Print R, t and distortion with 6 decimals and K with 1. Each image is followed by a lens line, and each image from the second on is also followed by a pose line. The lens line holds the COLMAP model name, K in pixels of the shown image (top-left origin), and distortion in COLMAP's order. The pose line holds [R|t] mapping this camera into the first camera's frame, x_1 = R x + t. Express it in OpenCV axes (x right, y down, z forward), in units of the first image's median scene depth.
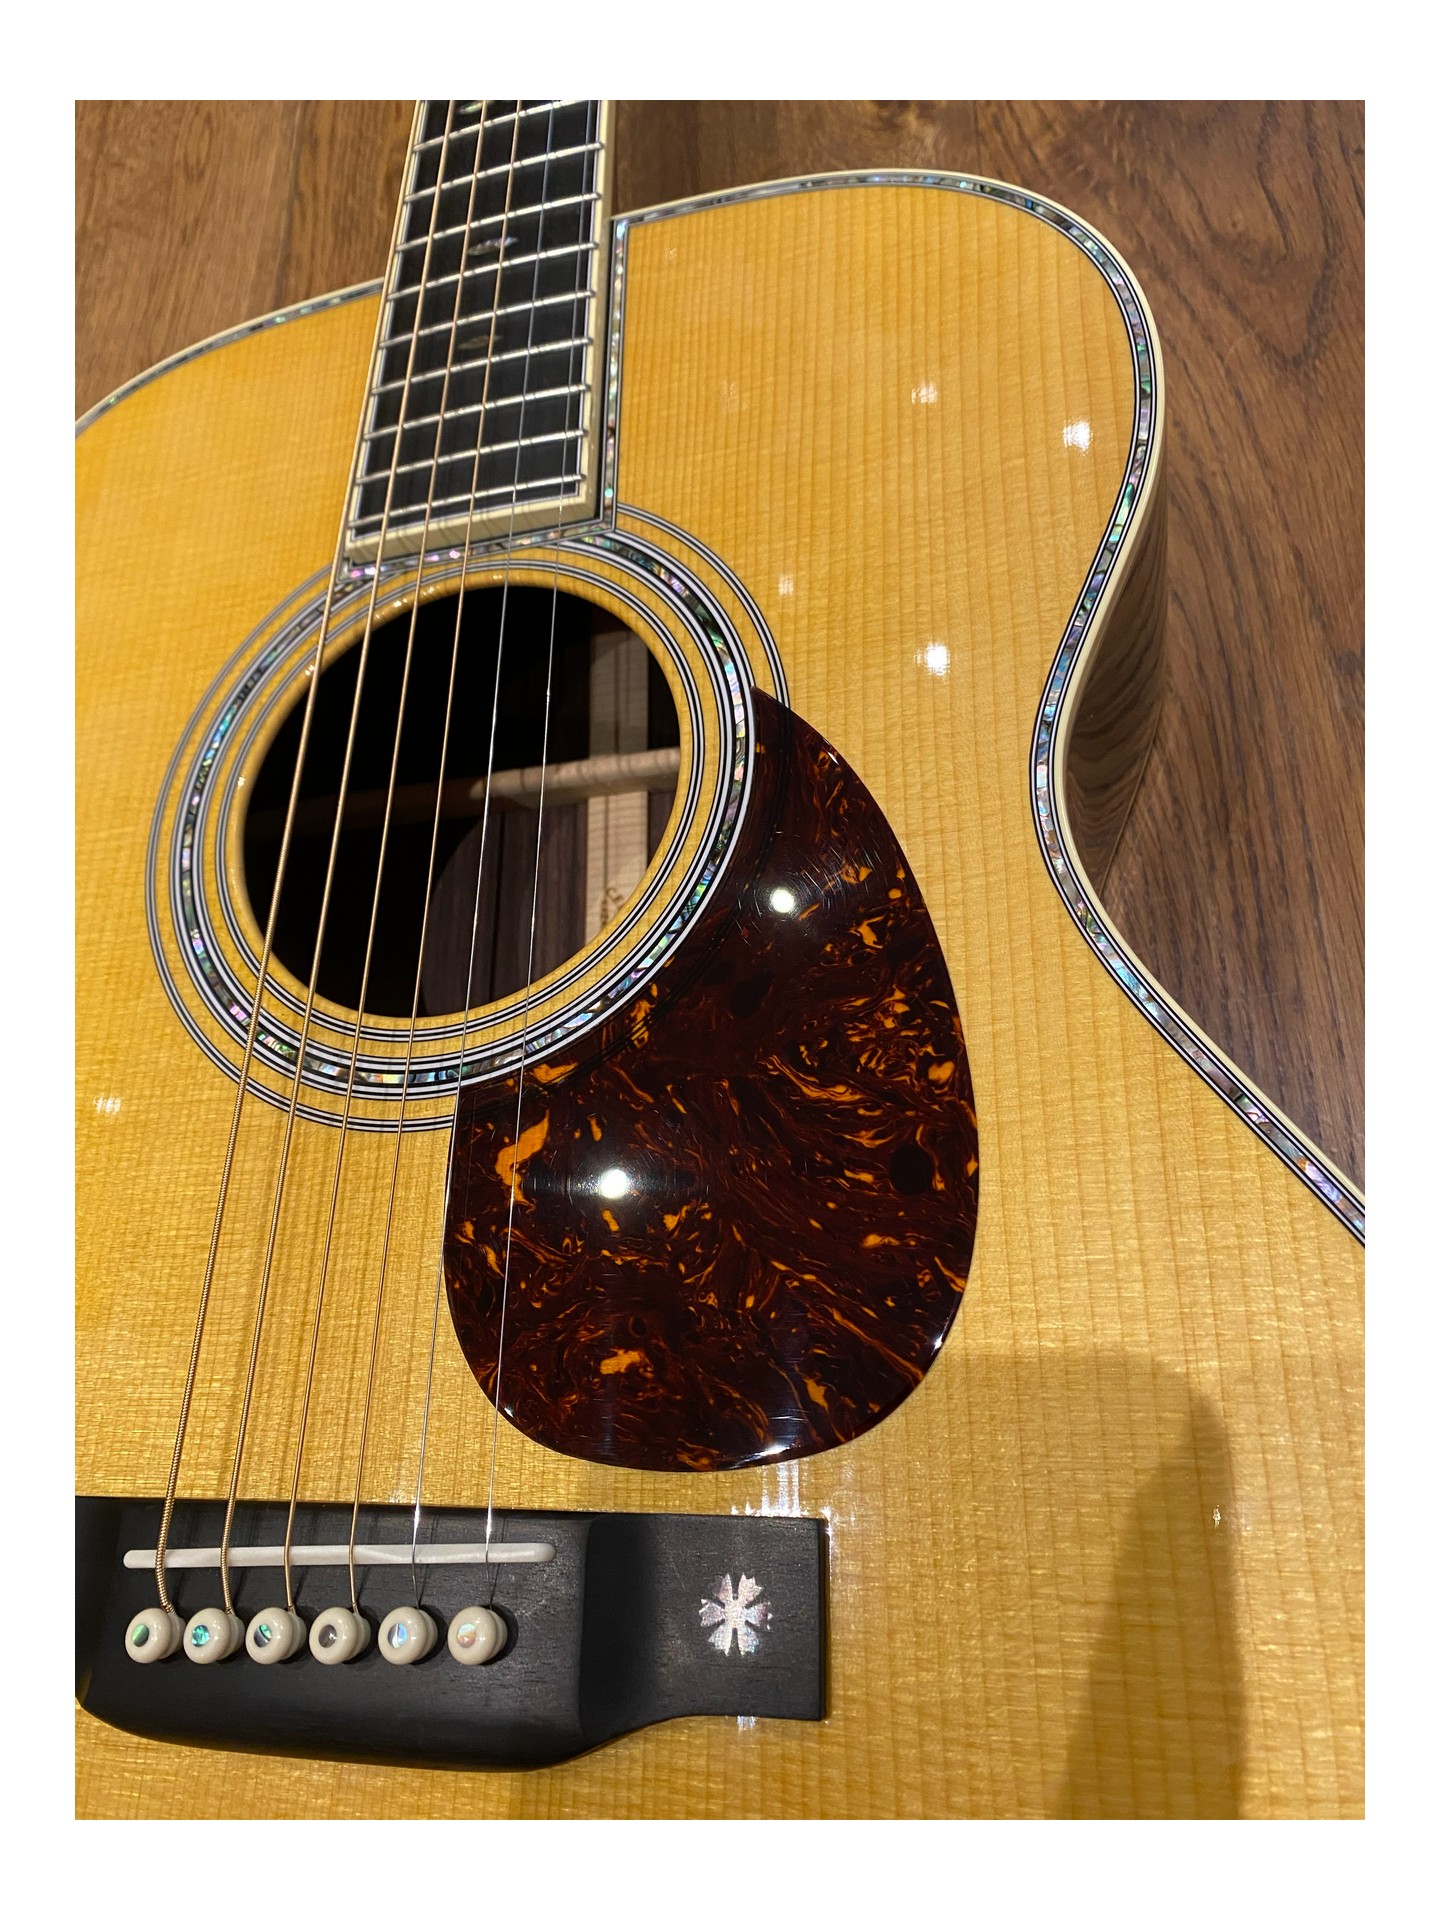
lens RADIAL K [[1333.7, 0, 706.9], [0, 1333.7, 931.4], [0, 0, 1]] dist [0.008952, -0.011654]
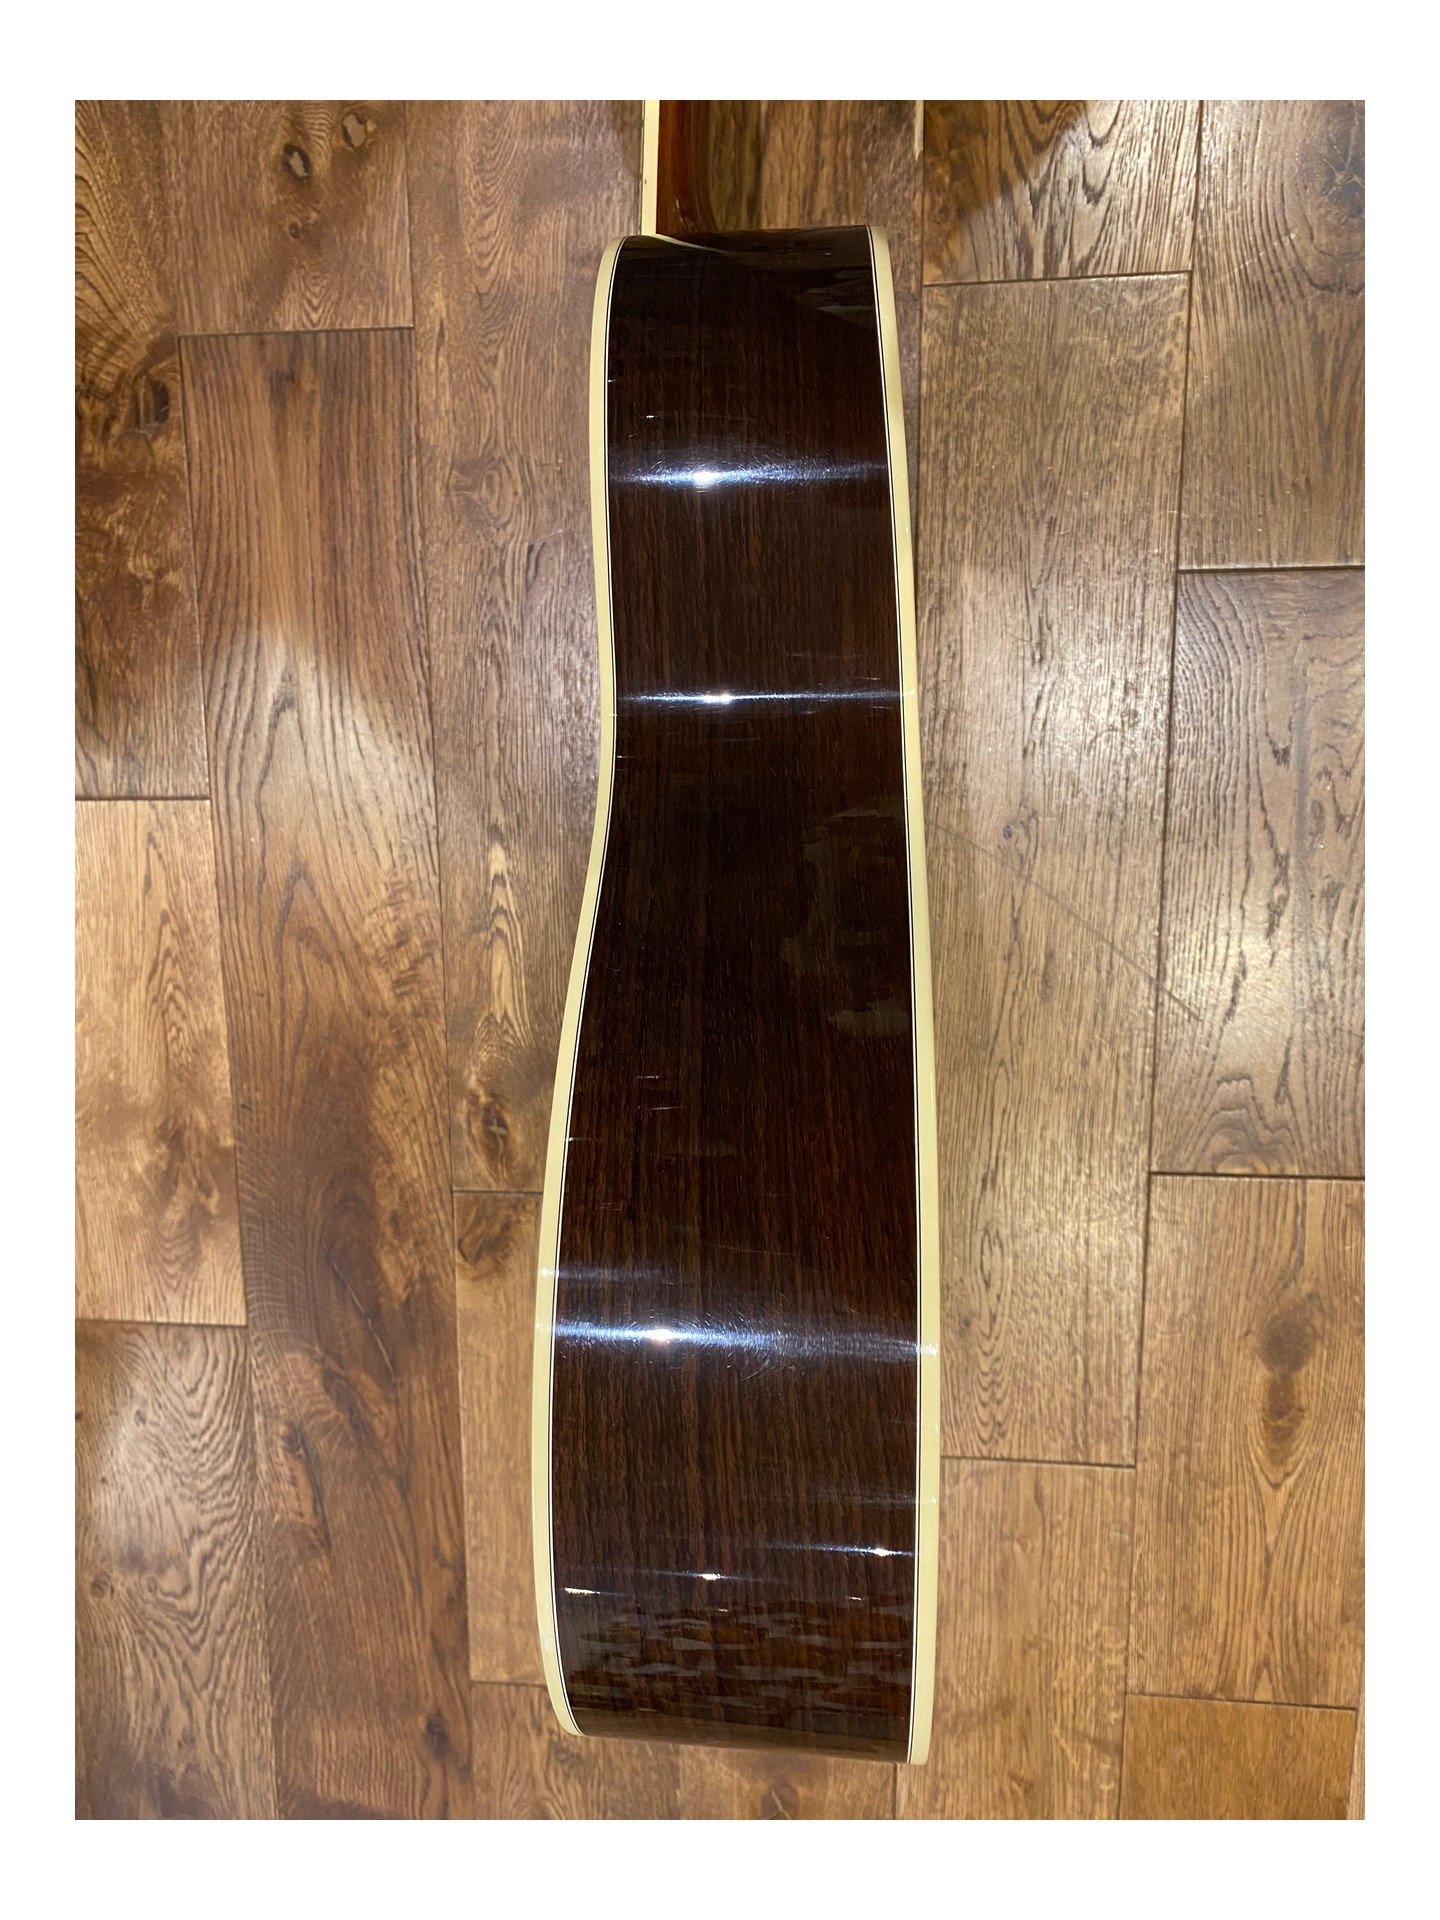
lens RADIAL K [[1333.7, 0, 709.1], [0, 1333.7, 962.7], [0, 0, 1]] dist [0.008952, -0.011654]
pose [[-0.918122, -0.058404, 0.391971, -1.191079], [0.124403, -0.981559, 0.145139, -0.985745], [0.376266, 0.182017, 0.908457, -0.752777]]
